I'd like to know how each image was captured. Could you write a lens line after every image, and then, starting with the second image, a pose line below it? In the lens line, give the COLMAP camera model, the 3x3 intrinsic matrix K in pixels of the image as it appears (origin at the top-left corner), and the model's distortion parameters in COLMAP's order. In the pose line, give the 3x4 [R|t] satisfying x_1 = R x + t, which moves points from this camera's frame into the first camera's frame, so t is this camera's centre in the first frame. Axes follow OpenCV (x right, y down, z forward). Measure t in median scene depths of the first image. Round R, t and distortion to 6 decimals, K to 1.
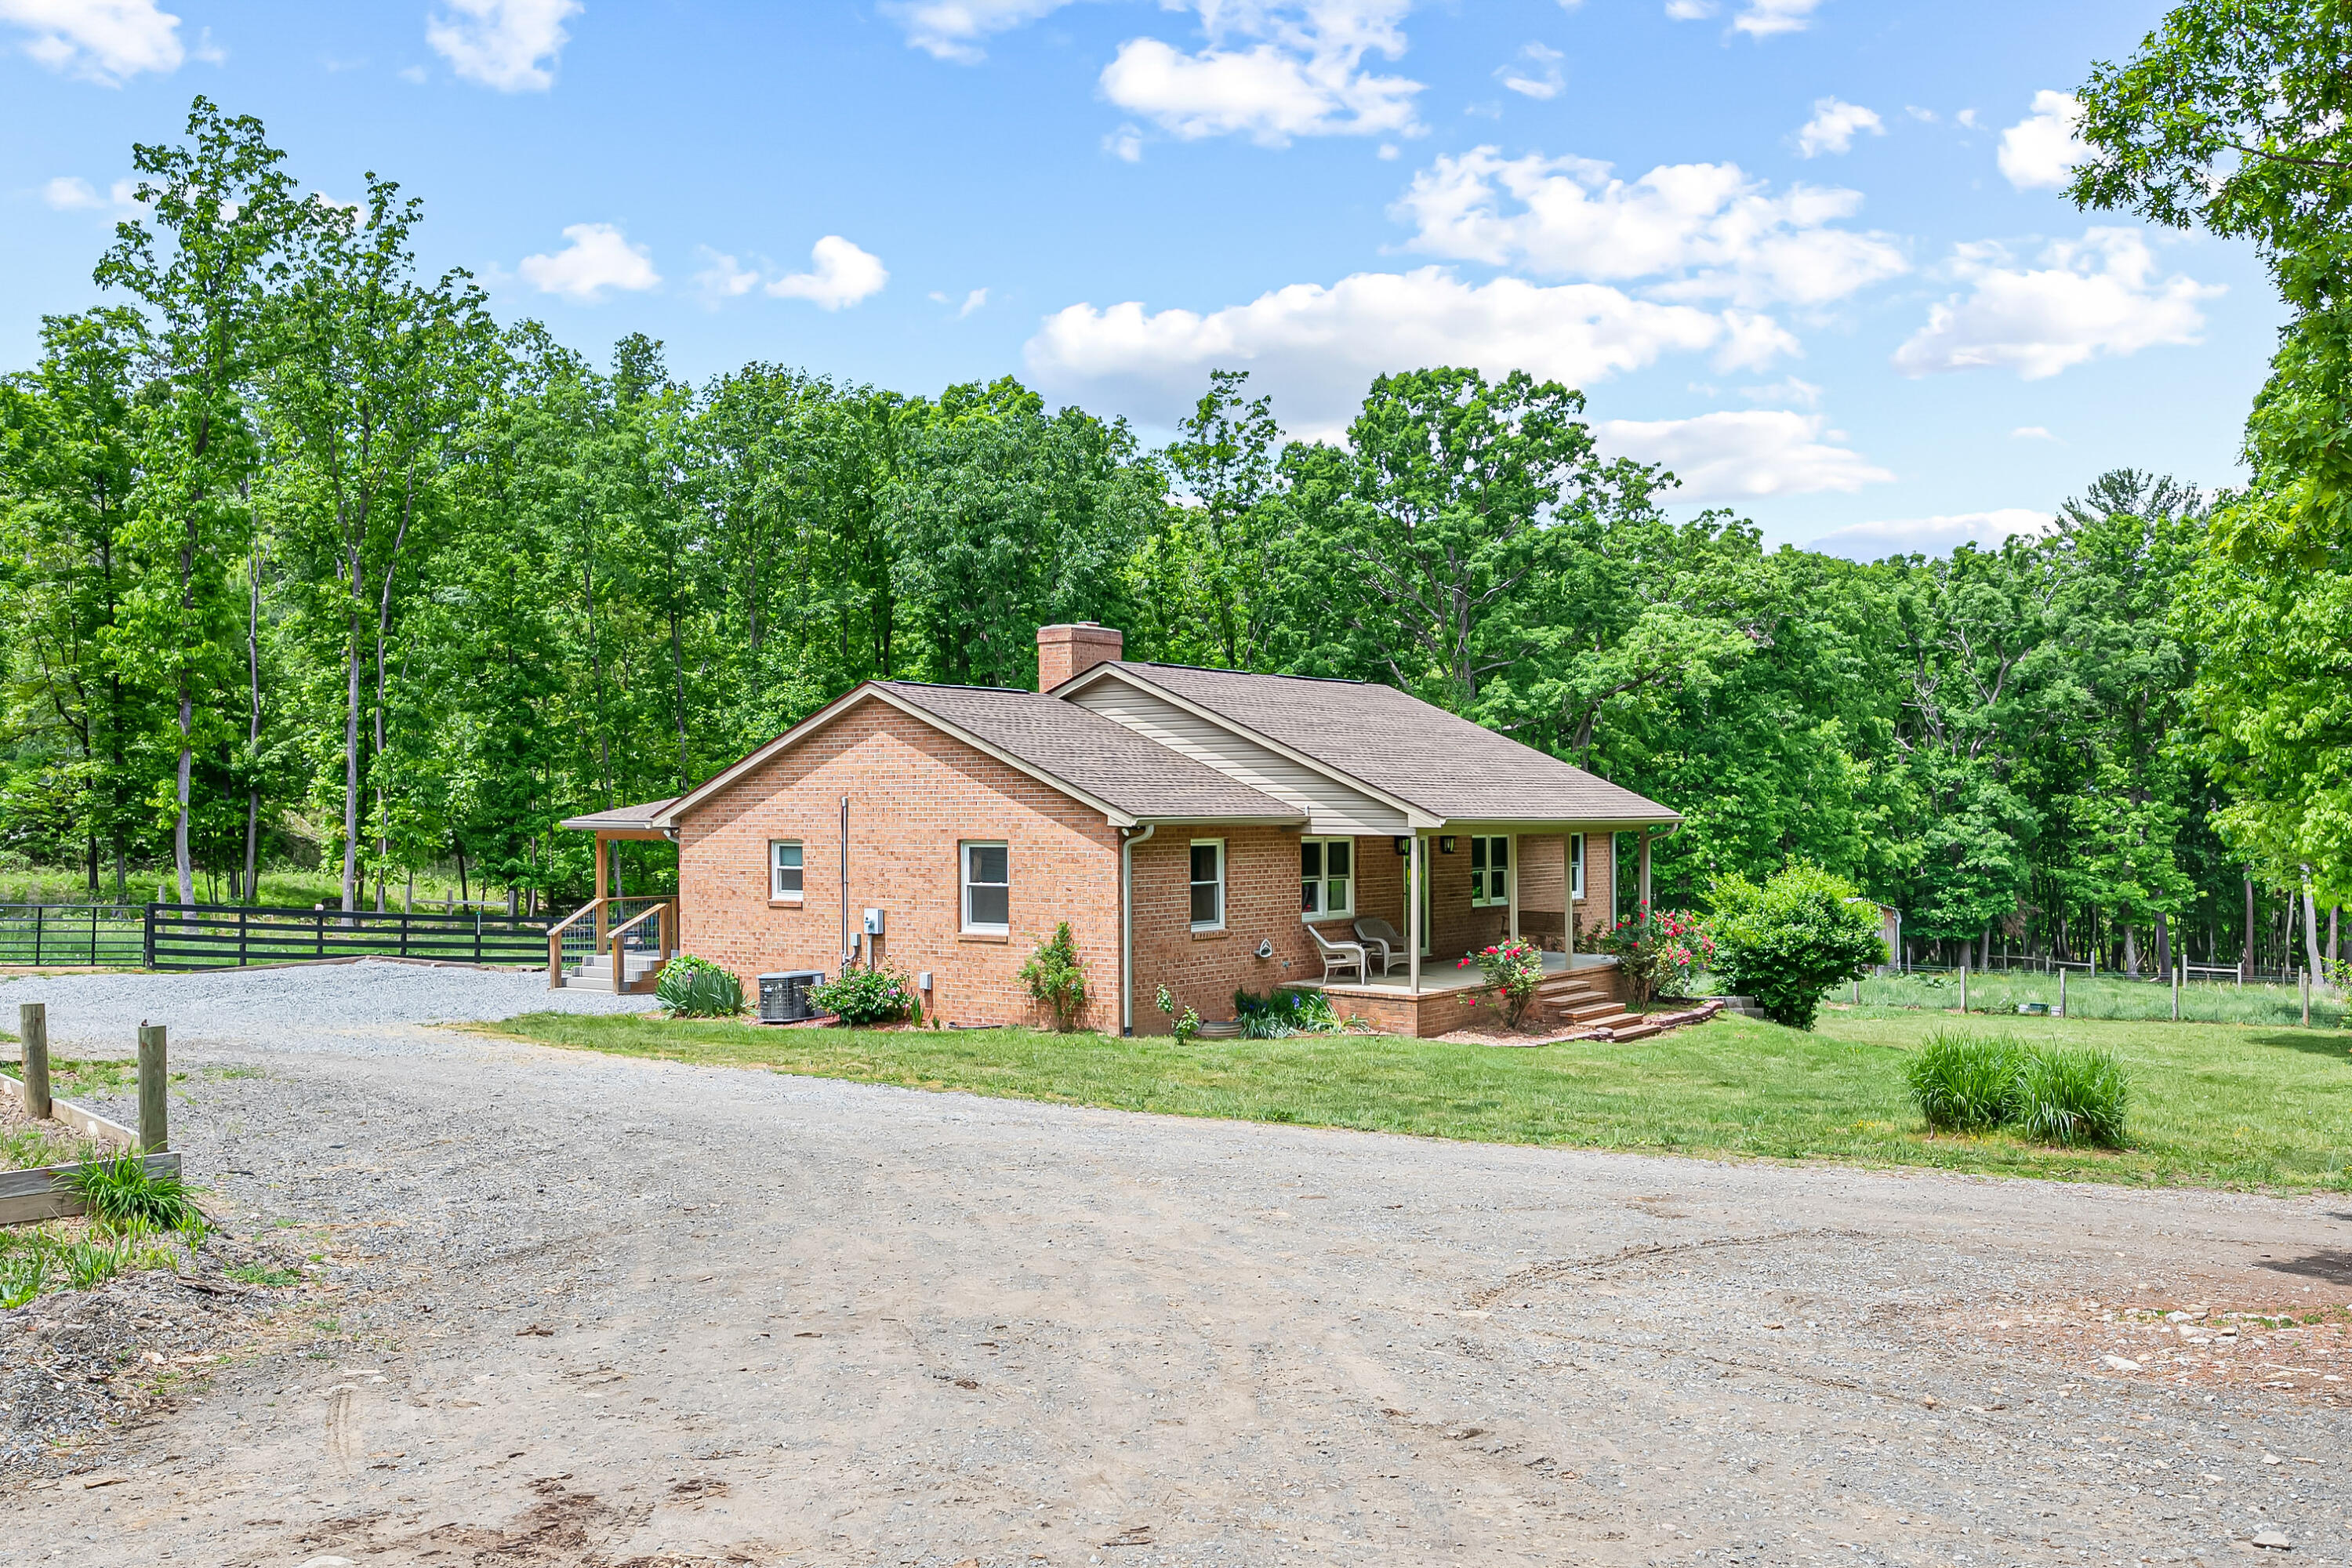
lens RADIAL K [[2033.0, 0, 1193.7], [0, 2033.0, 805.0], [0, 0, 1]] dist [-0.003351, 0.004526]
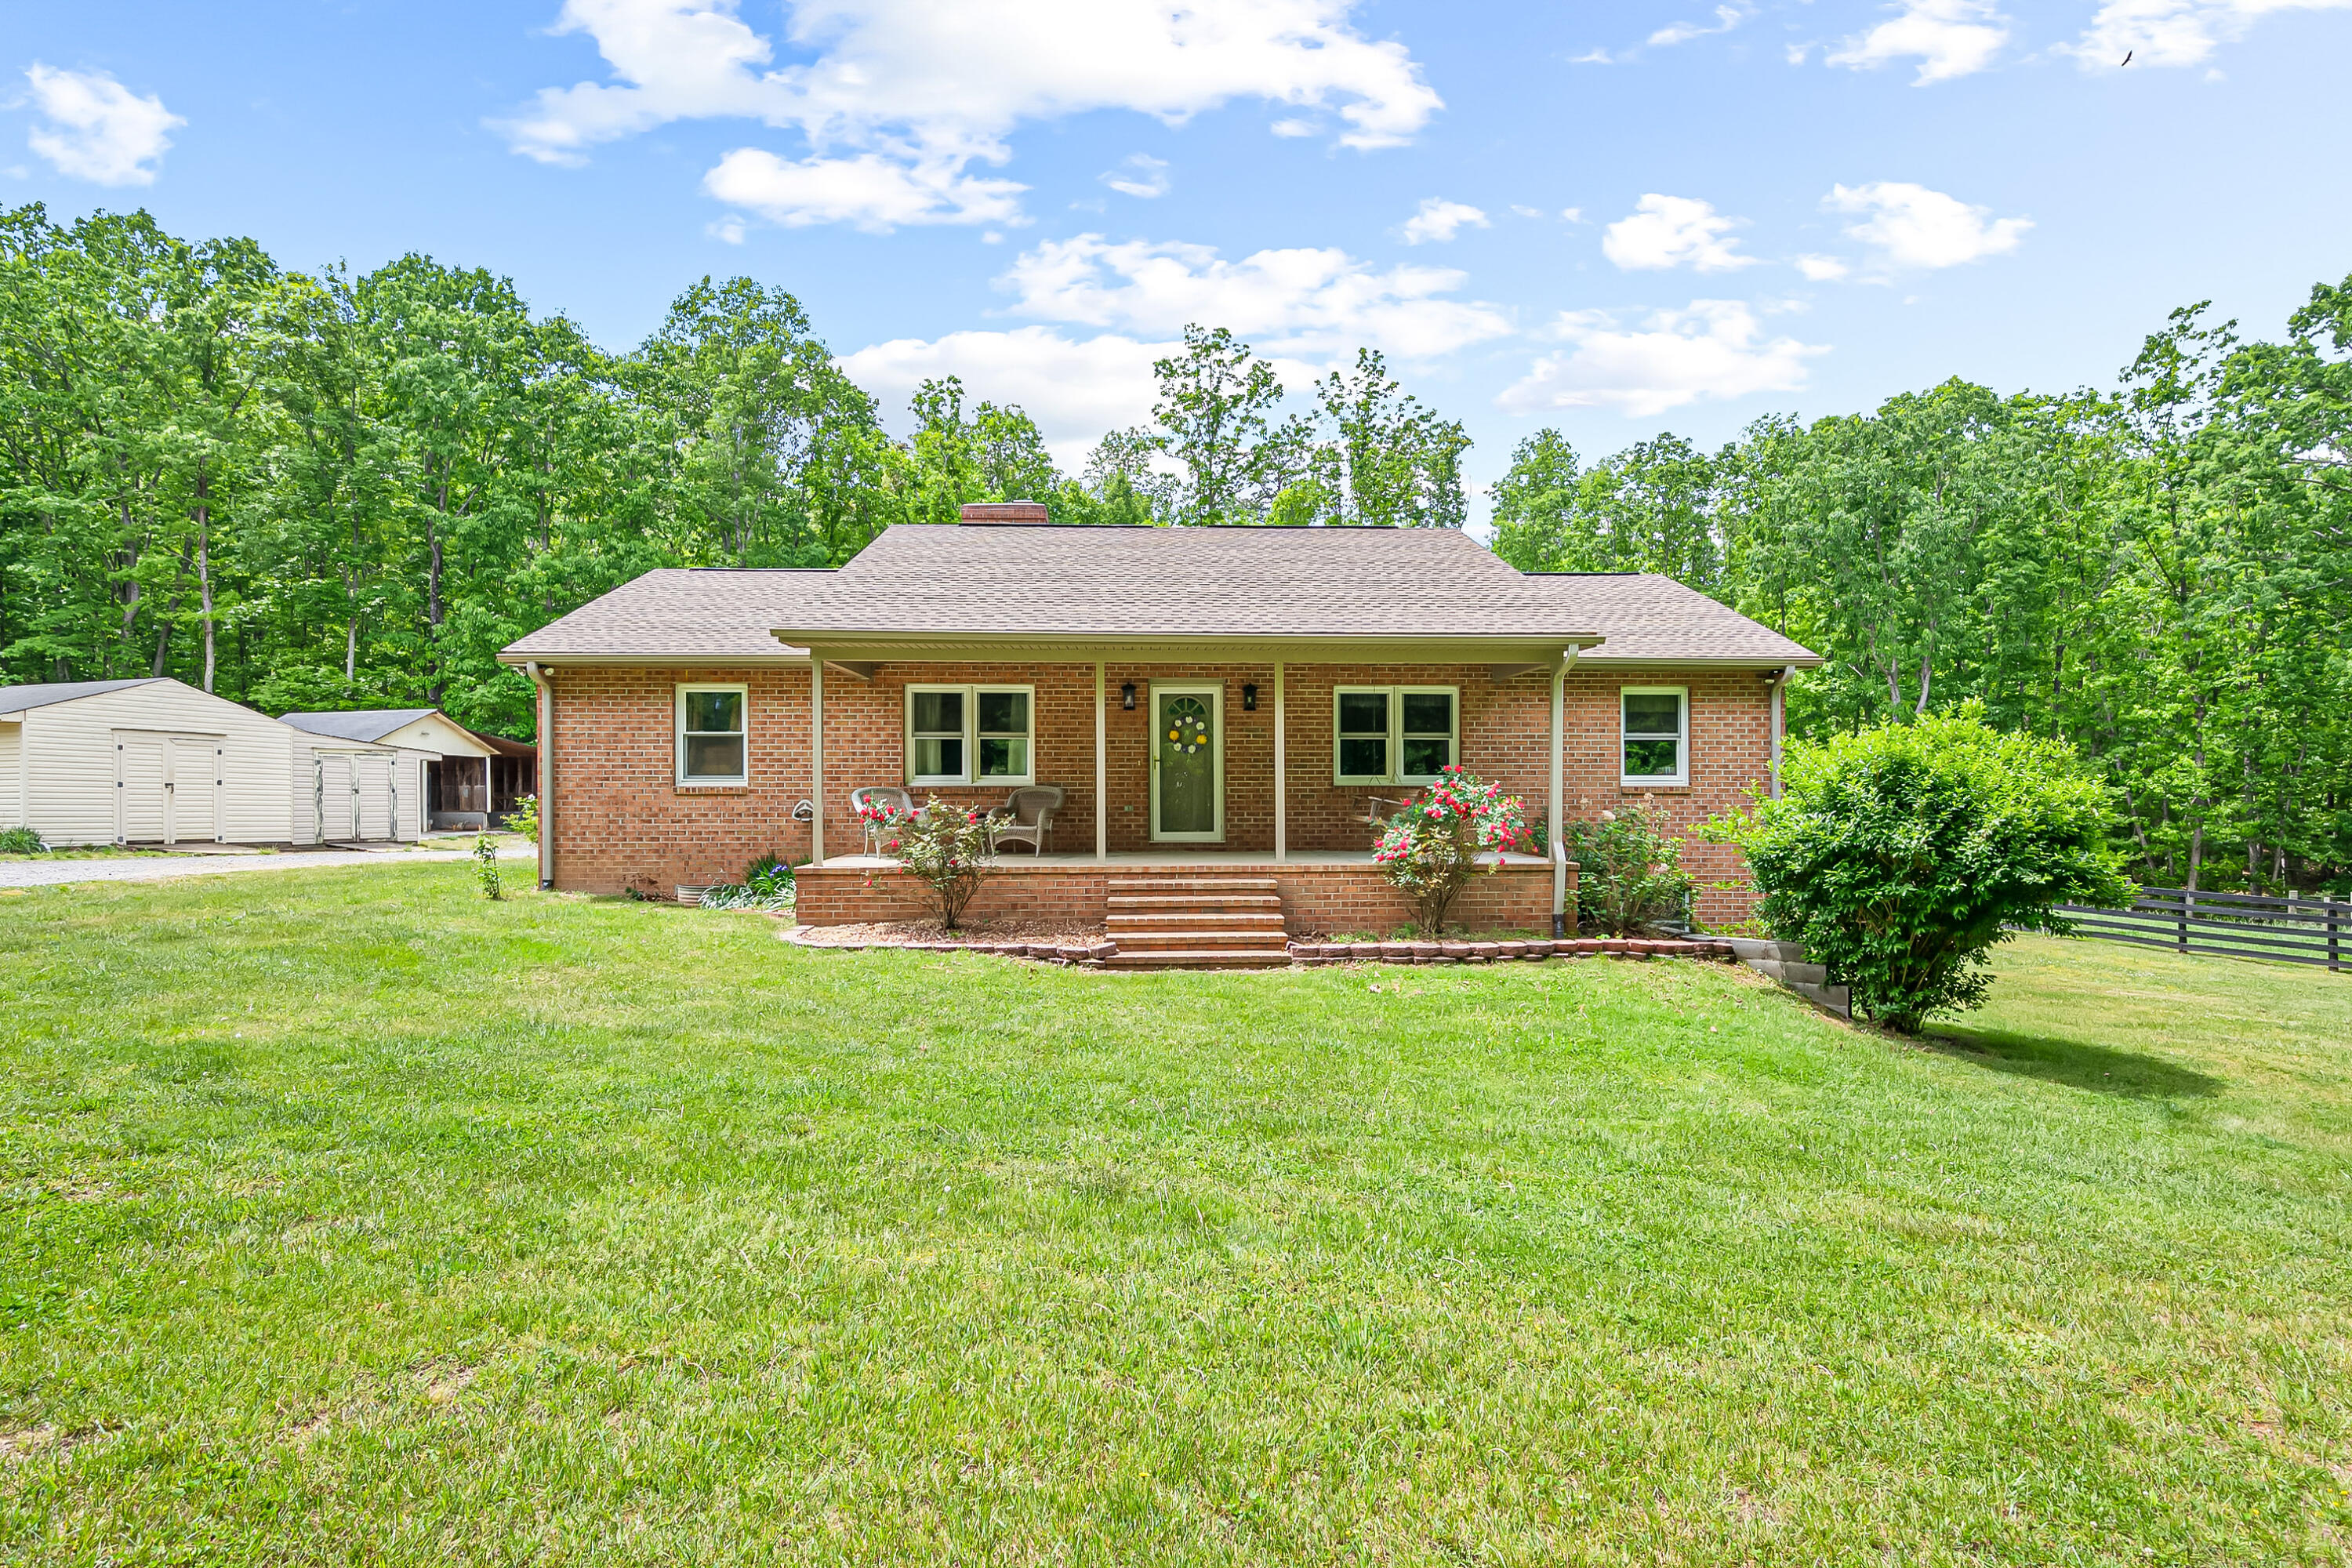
lens RADIAL K [[1202.2, 0, 1177.3], [0, 1202.2, 798.6], [0, 0, 1]] dist [-0.002553, 0.001436]
pose [[0.608075, -0.001250, -0.793879, 0.198373], [0.001295, 0.999999, -0.000583, 0.024344], [0.793878, -0.000673, 0.608076, 0.299212]]
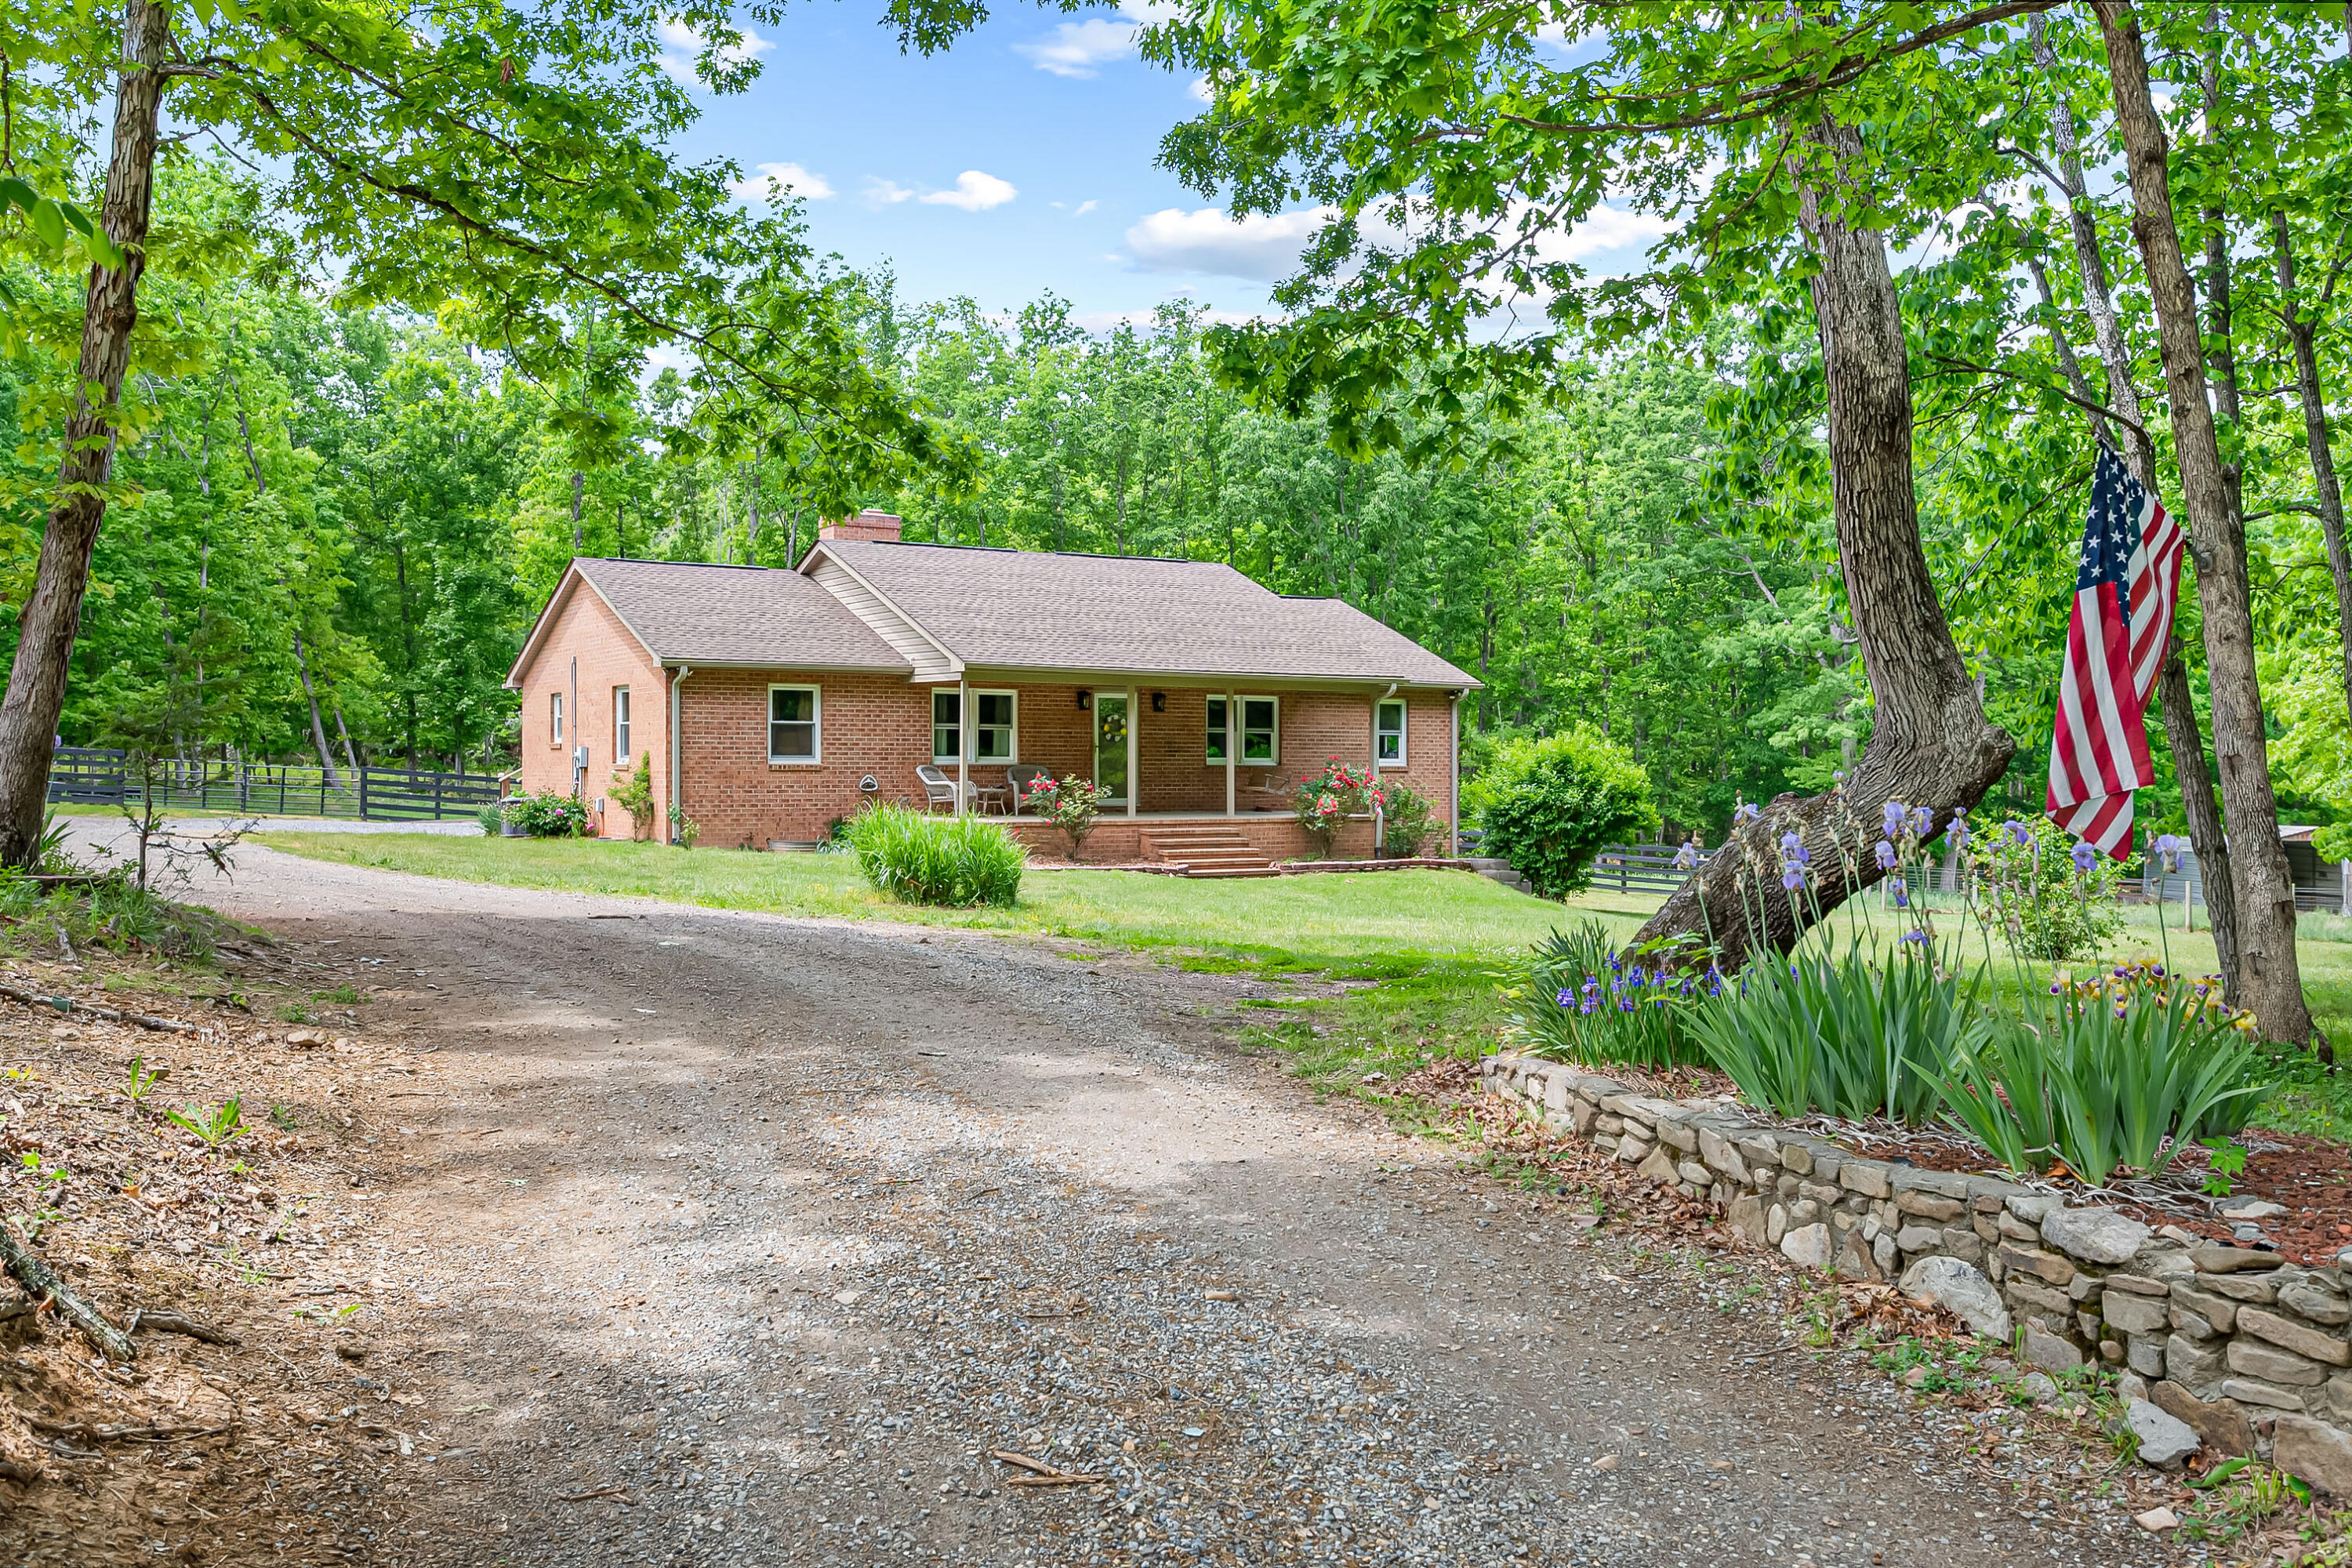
lens RADIAL K [[2033.0, 0, 1171.3], [0, 2033.0, 762.0], [0, 0, 1]] dist [-0.003351, 0.004526]
pose [[0.922968, 0.004958, -0.384844, 0.230767], [-0.004355, 0.999988, 0.002438, 0.020399], [0.384851, -0.000574, 0.922978, 0.006537]]
